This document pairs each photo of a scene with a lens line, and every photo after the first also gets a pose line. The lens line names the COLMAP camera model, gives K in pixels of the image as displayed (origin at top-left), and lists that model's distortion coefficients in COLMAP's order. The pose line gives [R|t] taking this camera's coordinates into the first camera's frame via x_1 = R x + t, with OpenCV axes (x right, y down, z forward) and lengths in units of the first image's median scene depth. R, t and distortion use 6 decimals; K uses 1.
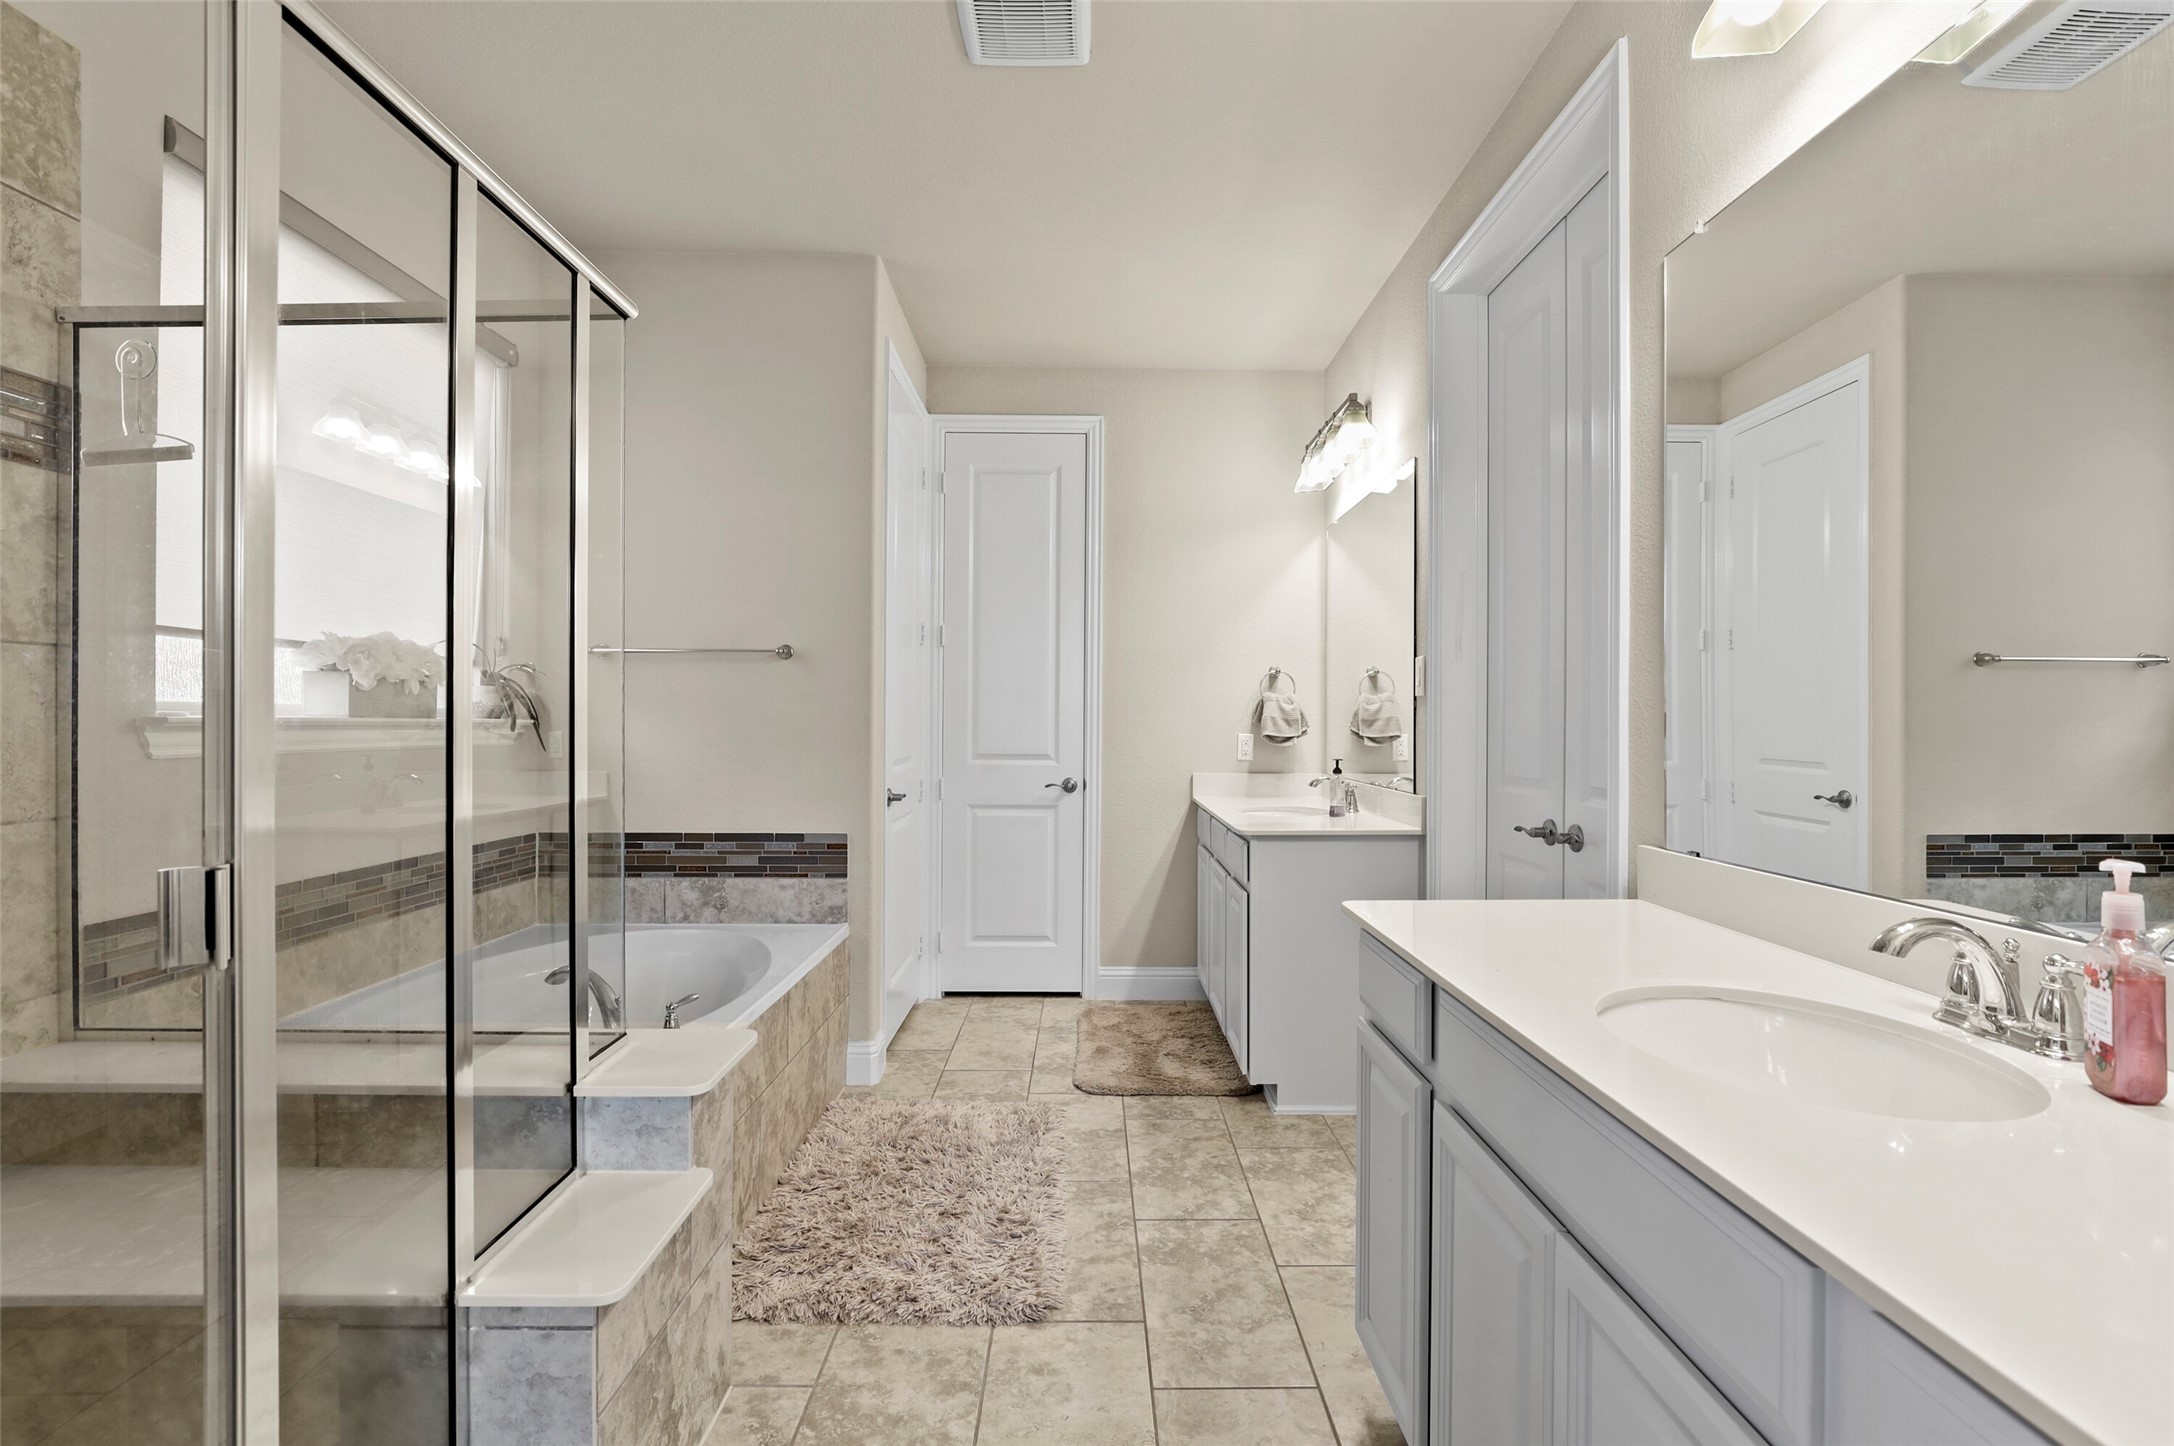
lens RADIAL K [[996.9, 0, 1078.1], [0, 996.9, 728.0], [0, 0, 1]] dist [-0.005192, 0.004299]
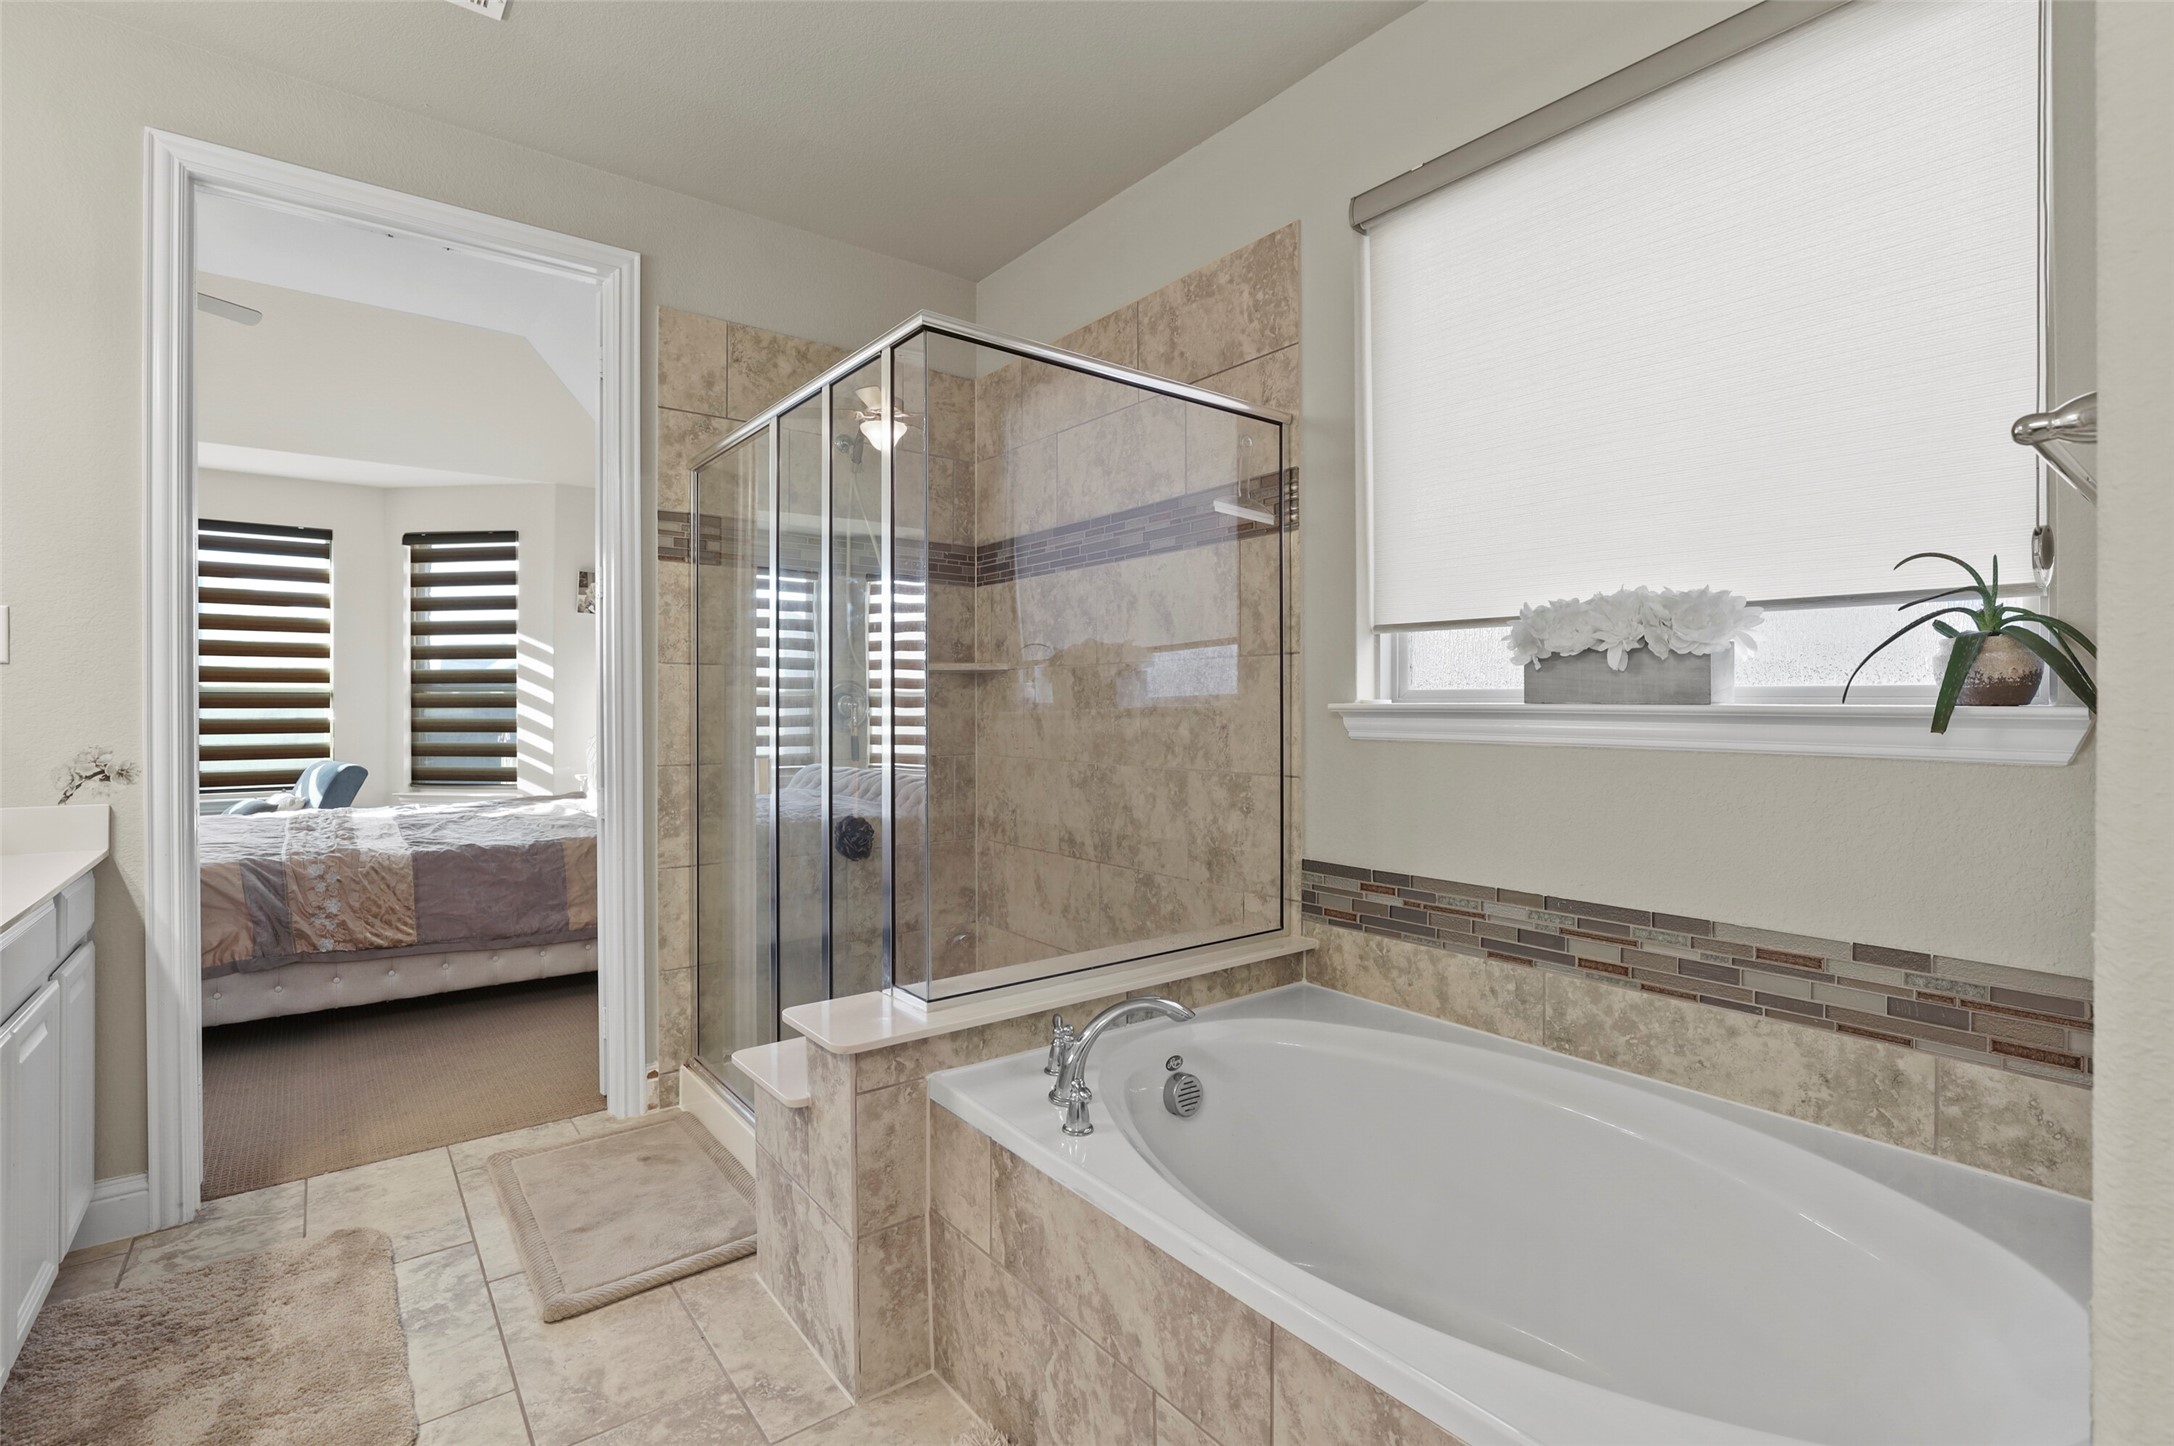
lens RADIAL K [[996.9, 0, 1085.5], [0, 996.9, 704.3], [0, 0, 1]] dist [-0.005192, 0.004299]
pose [[-0.792142, -0.005619, -0.610311, 0.062760], [-0.003833, 0.999984, -0.004233, -0.005177], [0.610325, -0.001014, -0.792150, 1.921687]]
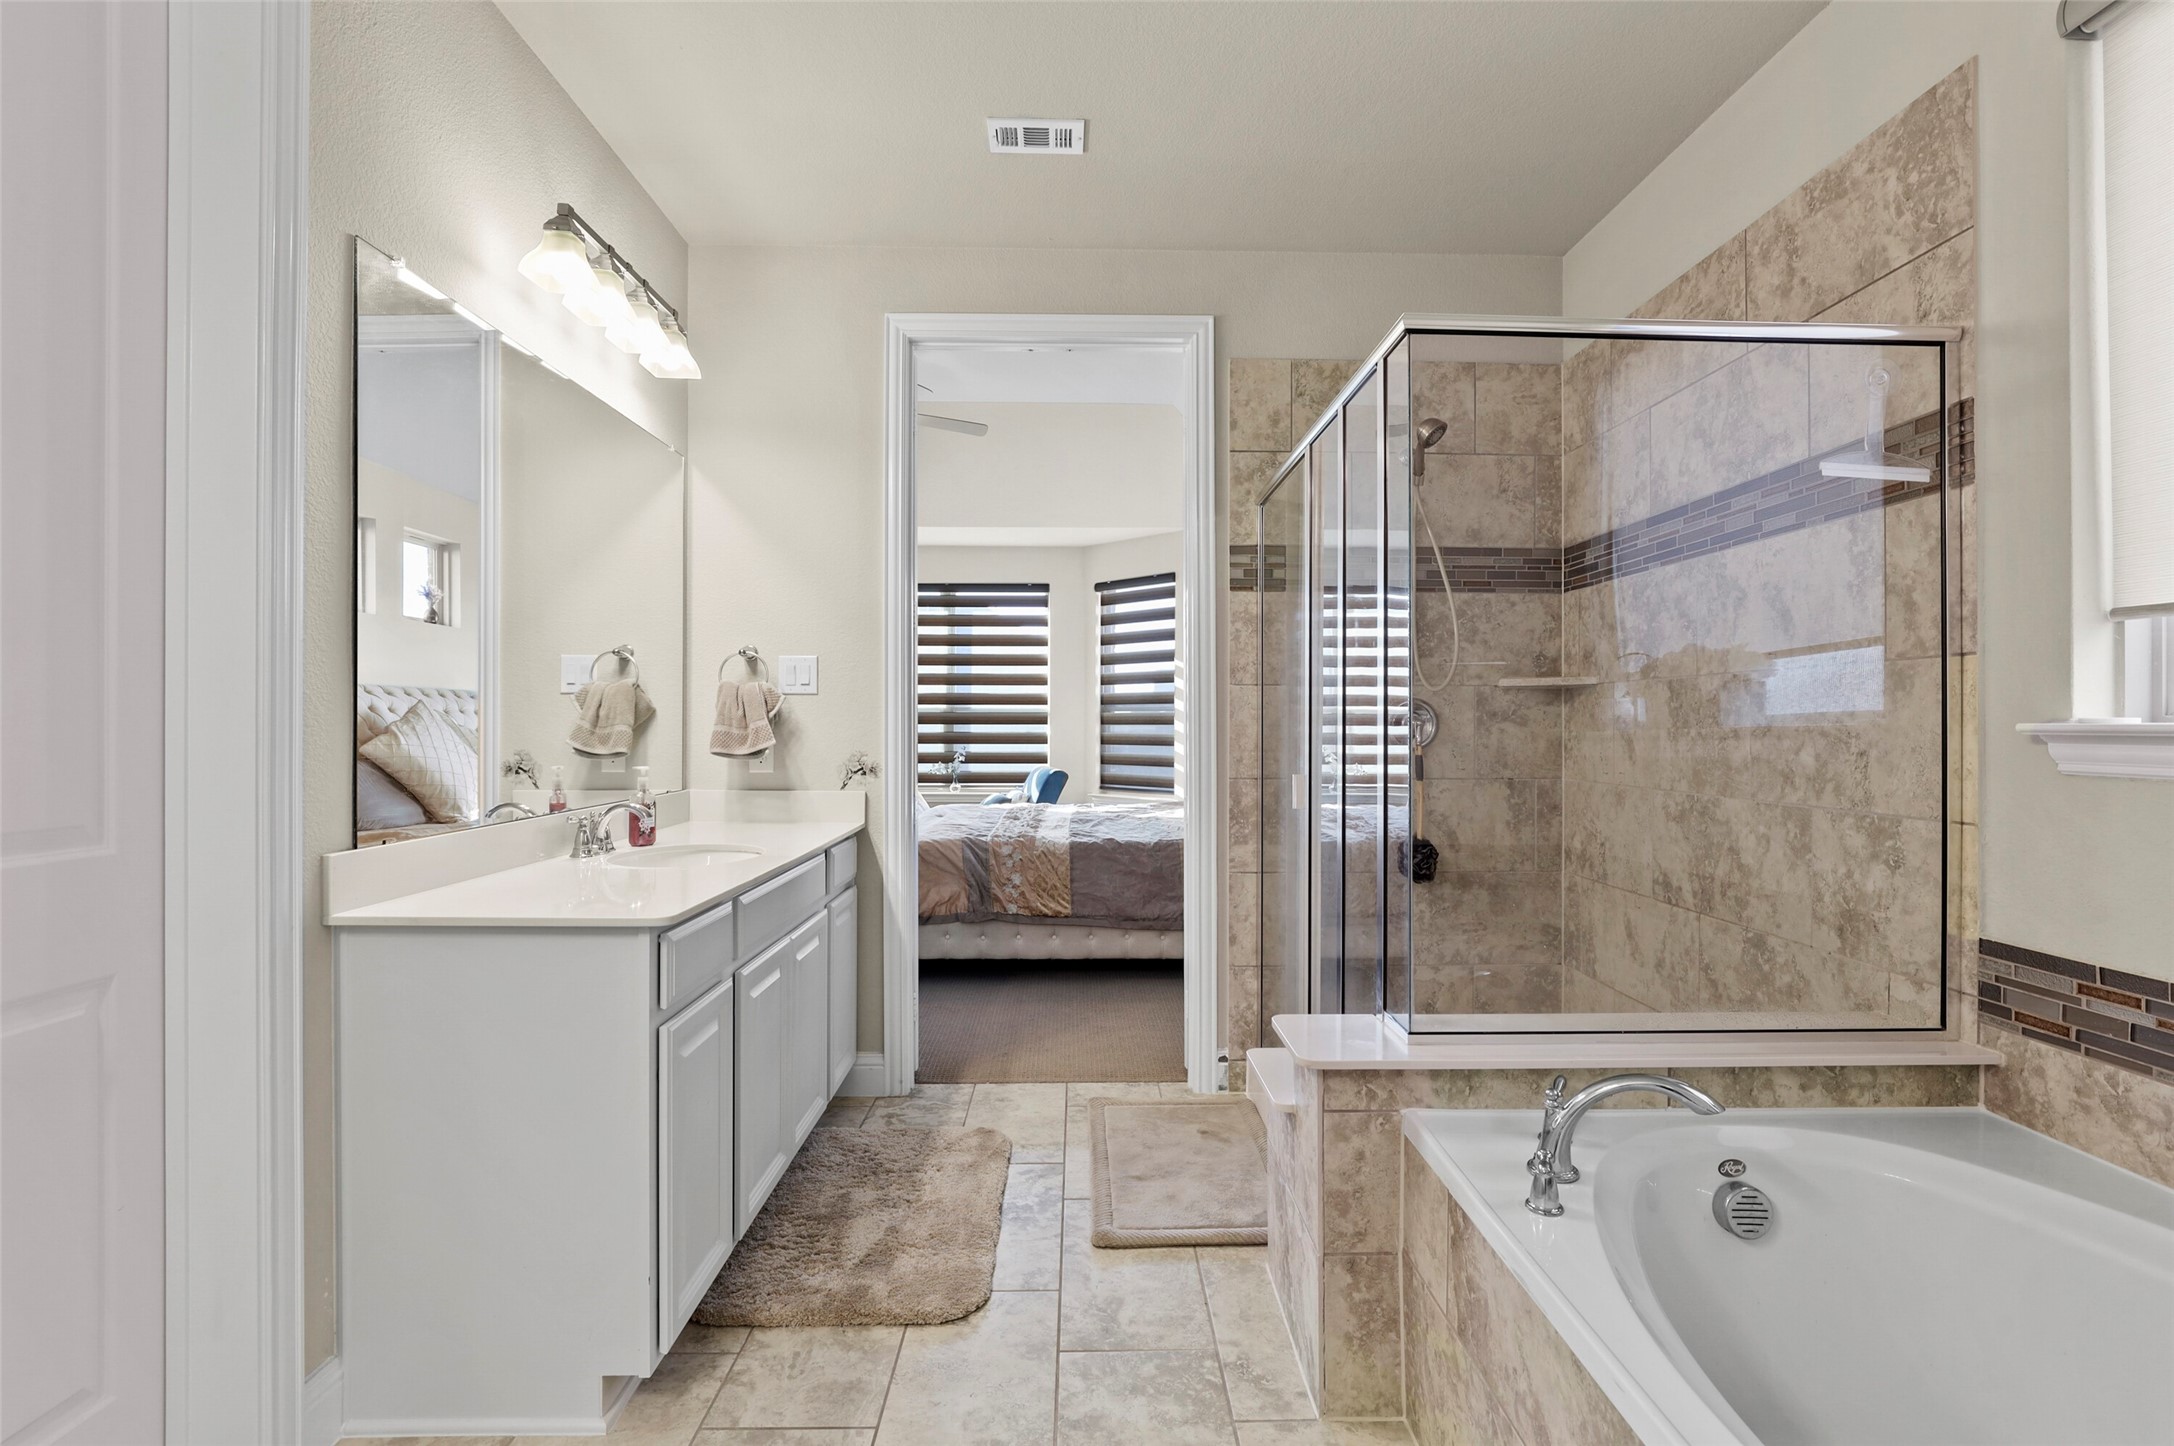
lens RADIAL K [[996.9, 0, 1102.6], [0, 996.9, 720.0], [0, 0, 1]] dist [-0.005192, 0.004299]
pose [[-0.999666, -0.007393, -0.024756, -0.113488], [-0.007328, 0.999969, -0.002724, -0.007048], [0.024775, -0.002542, -0.999690, 1.987869]]
